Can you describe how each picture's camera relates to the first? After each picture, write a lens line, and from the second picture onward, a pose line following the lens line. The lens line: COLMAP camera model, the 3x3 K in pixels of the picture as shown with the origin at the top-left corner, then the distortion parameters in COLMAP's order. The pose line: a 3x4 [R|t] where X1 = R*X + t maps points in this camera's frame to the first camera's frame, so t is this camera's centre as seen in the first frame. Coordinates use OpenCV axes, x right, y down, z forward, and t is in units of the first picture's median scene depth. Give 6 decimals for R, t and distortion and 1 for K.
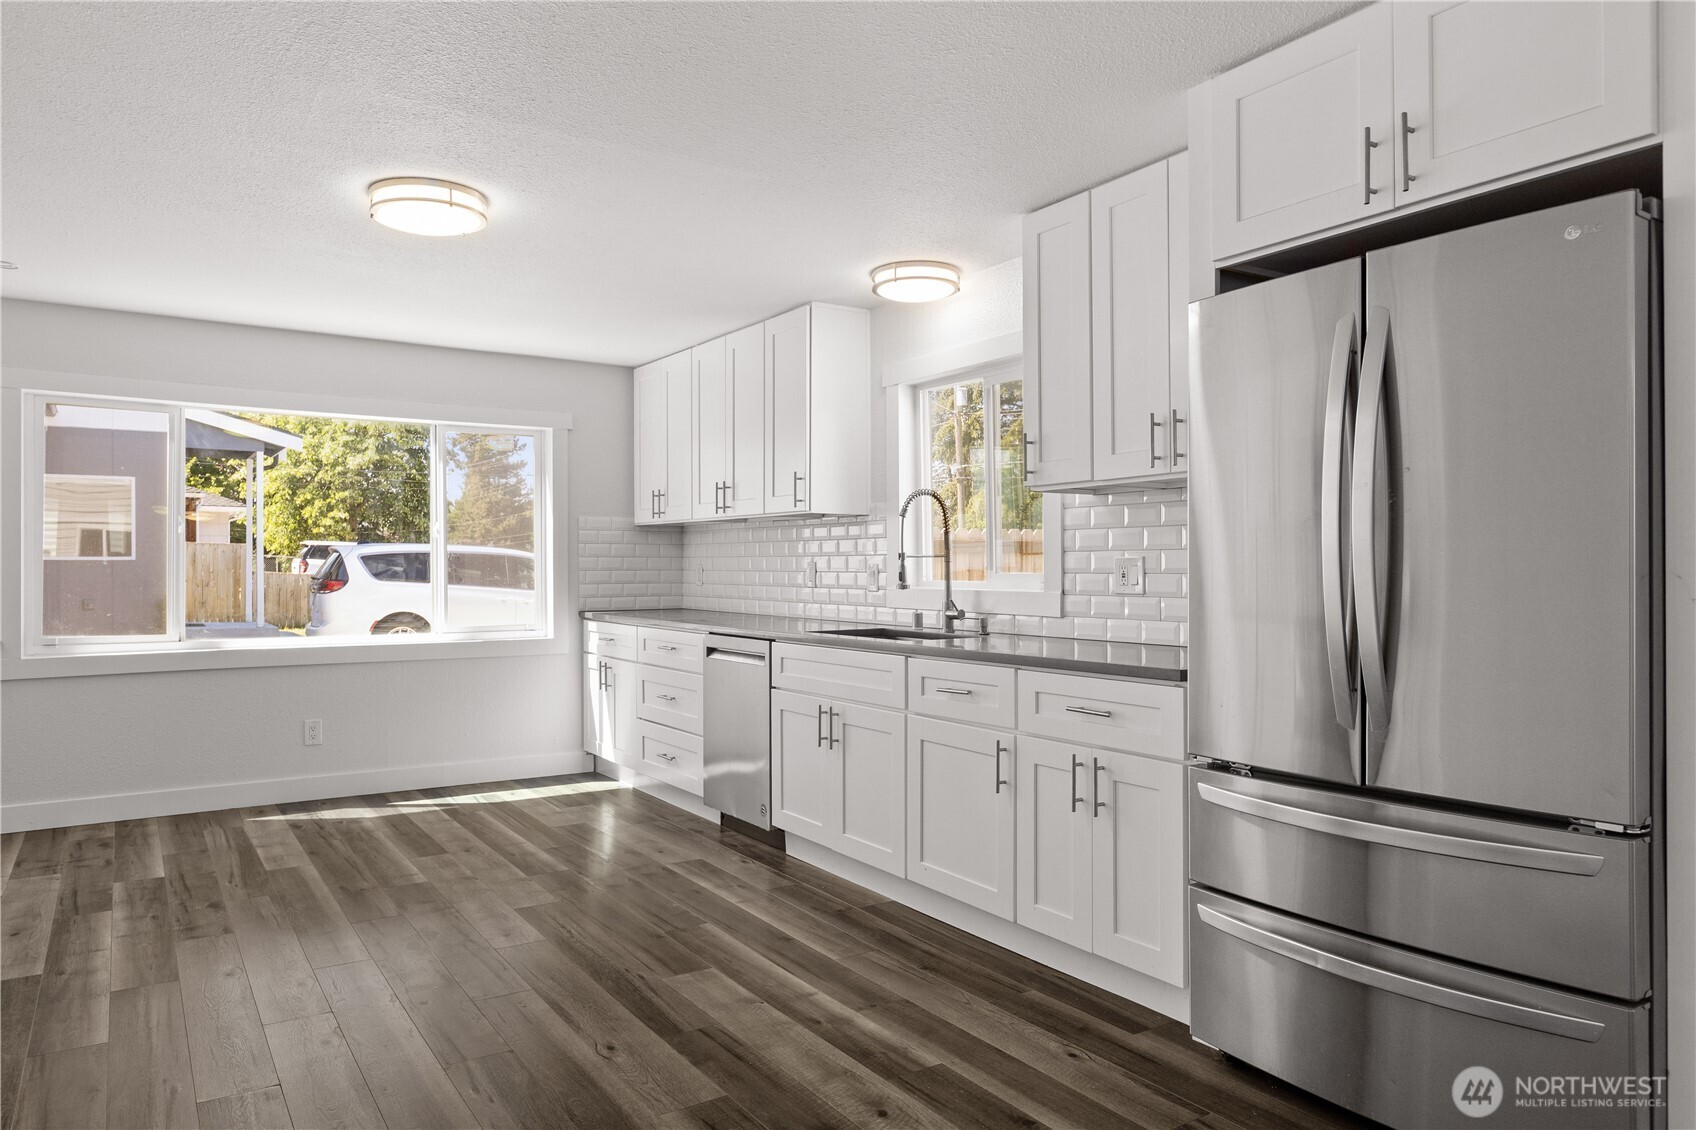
lens RADIAL K [[1094.2, 0, 809.3], [0, 1094.2, 568.3], [0, 0, 1]] dist [0.000023, 0.000150]
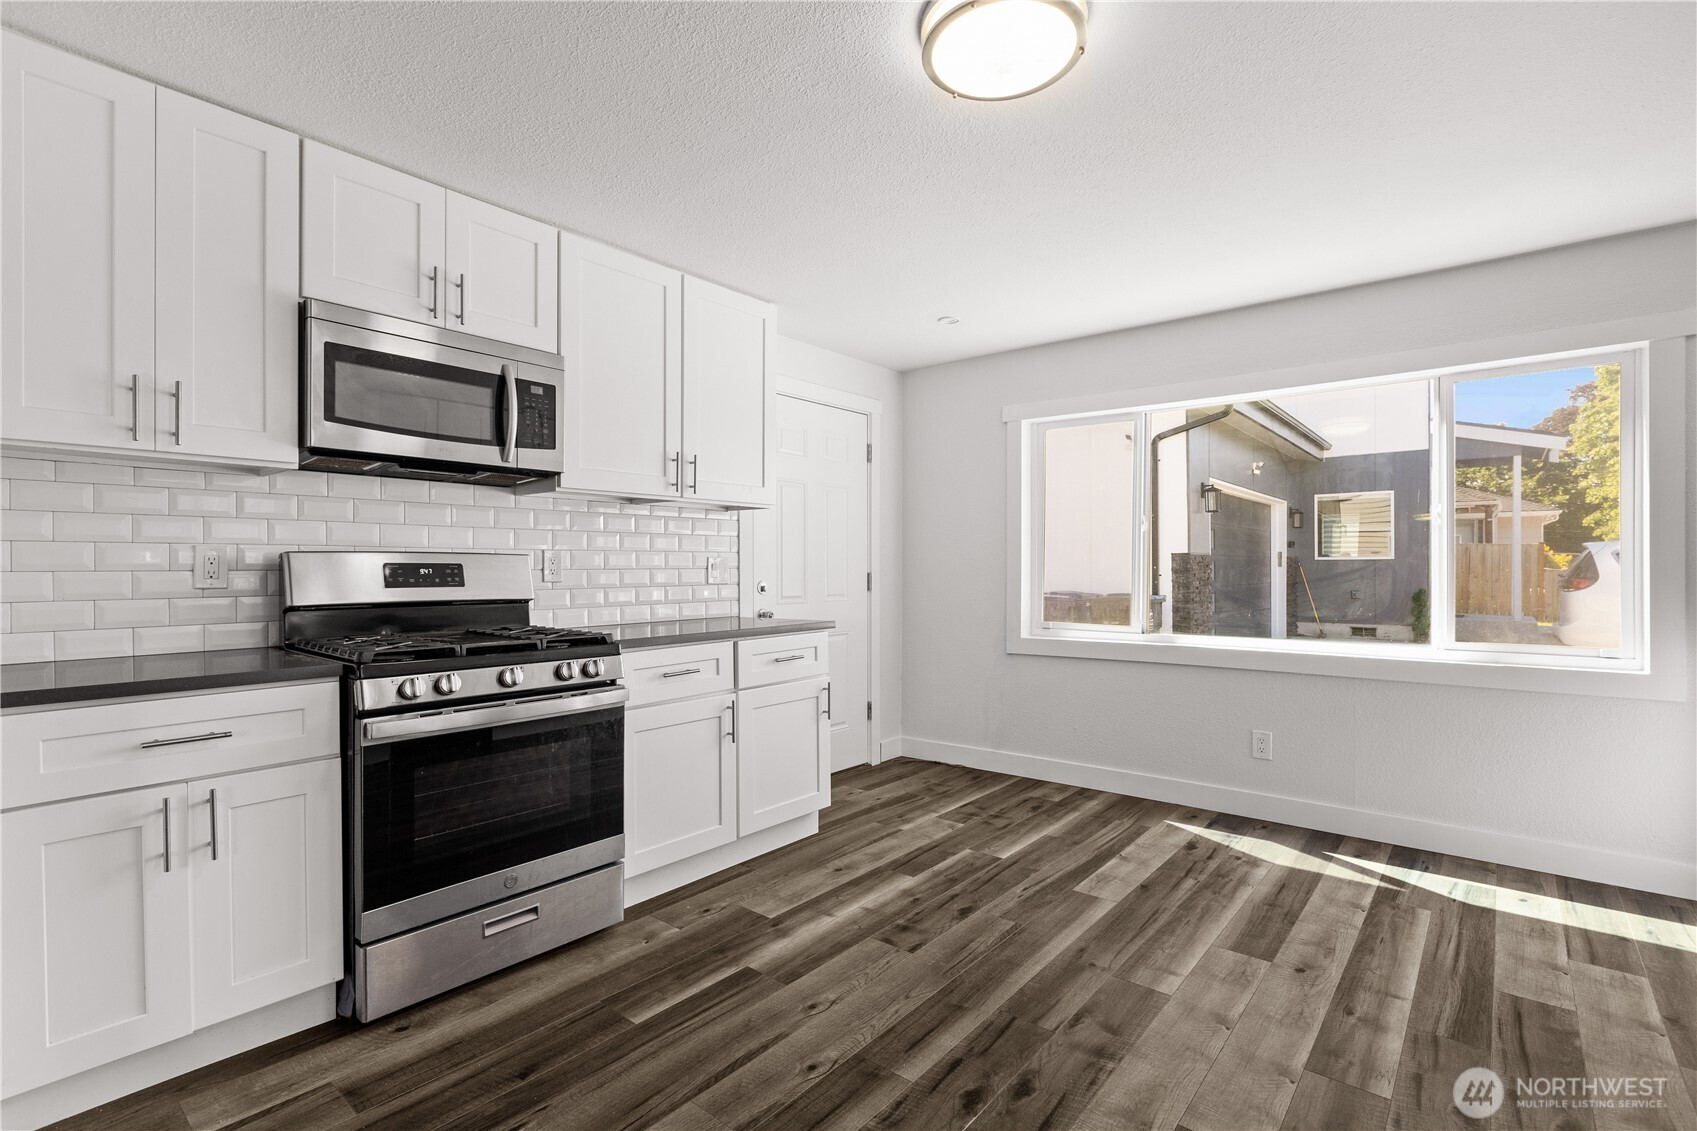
lens RADIAL K [[785.6, 0, 838.8], [0, 785.6, 571.1], [0, 0, 1]] dist [0.000341, -0.000276]
pose [[0.307163, 0.005038, -0.951644, 0.092178], [0.000109, 0.999986, 0.005330, 0.002772], [0.951657, -0.001741, 0.307158, 0.743233]]
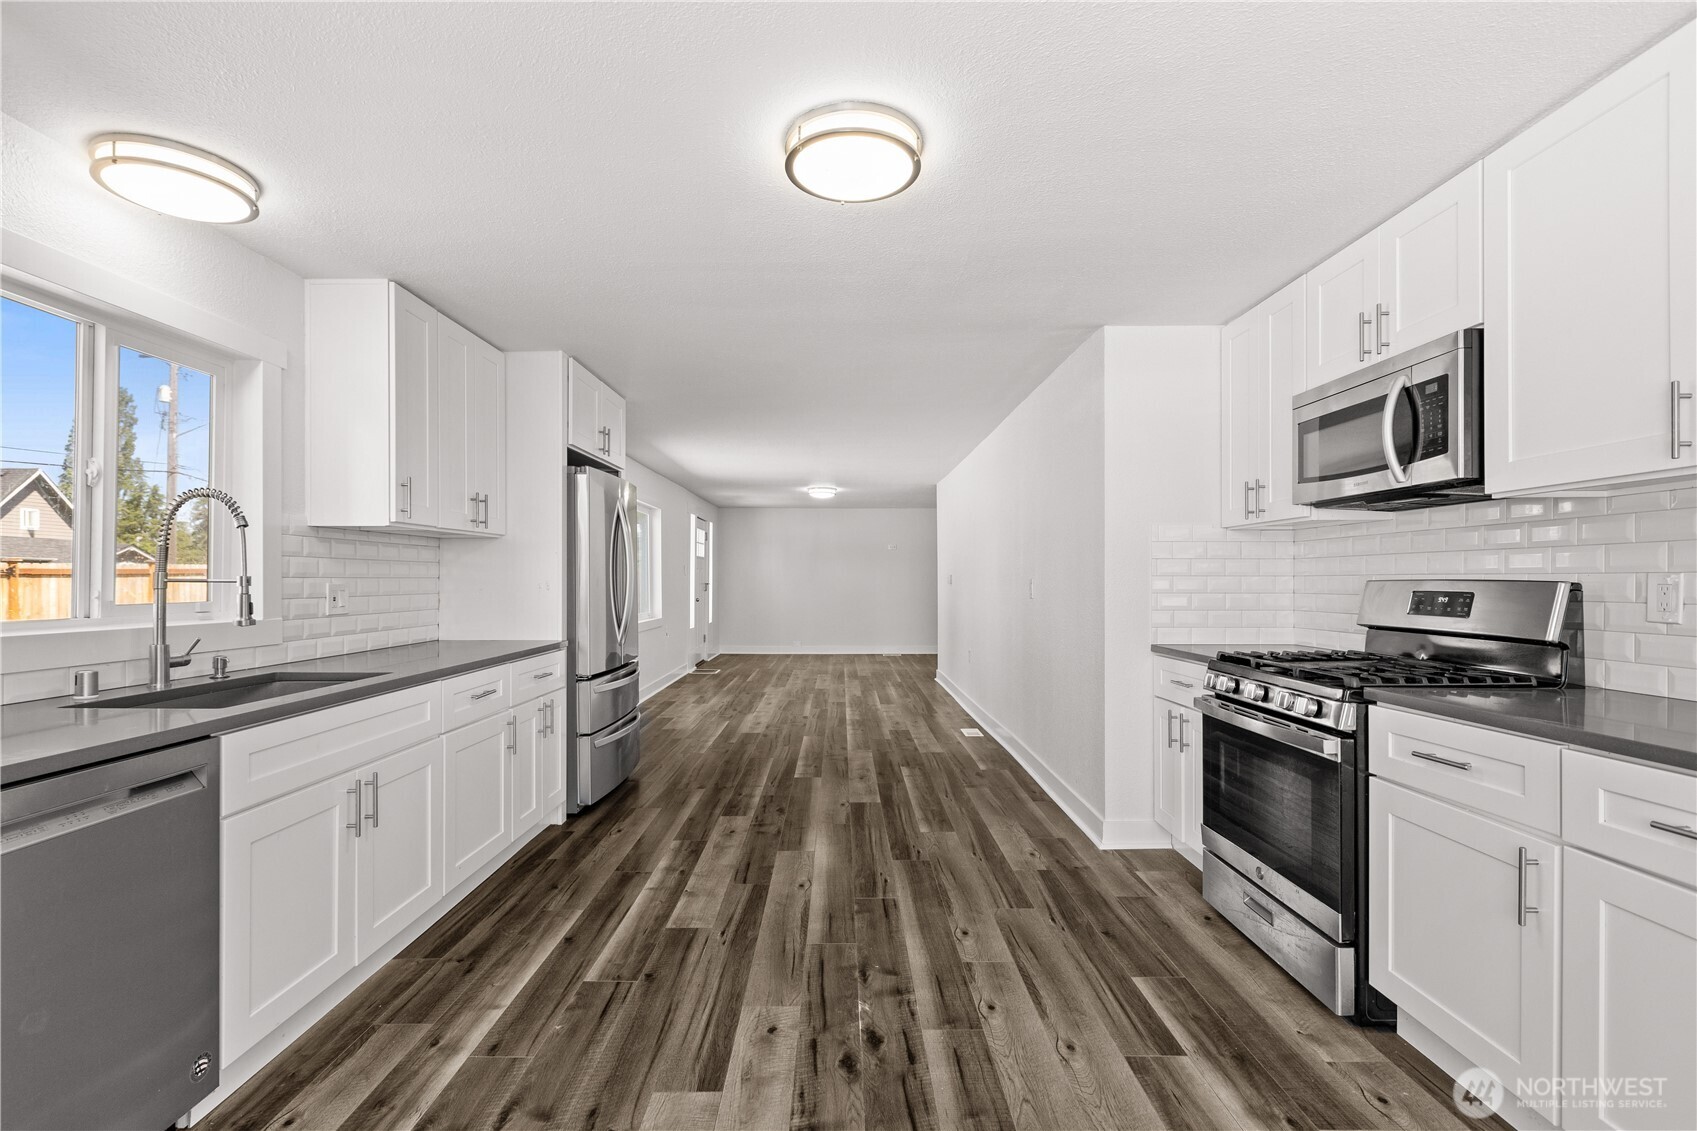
lens RADIAL K [[758.5, 0, 844.6], [0, 758.5, 571.8], [0, 0, 1]] dist [0.000810, 0.000101]
pose [[-0.852468, 0.009246, 0.522698, -0.637319], [0.002865, 0.999911, -0.013015, -0.011219], [-0.522772, -0.009598, -0.852419, 1.482601]]
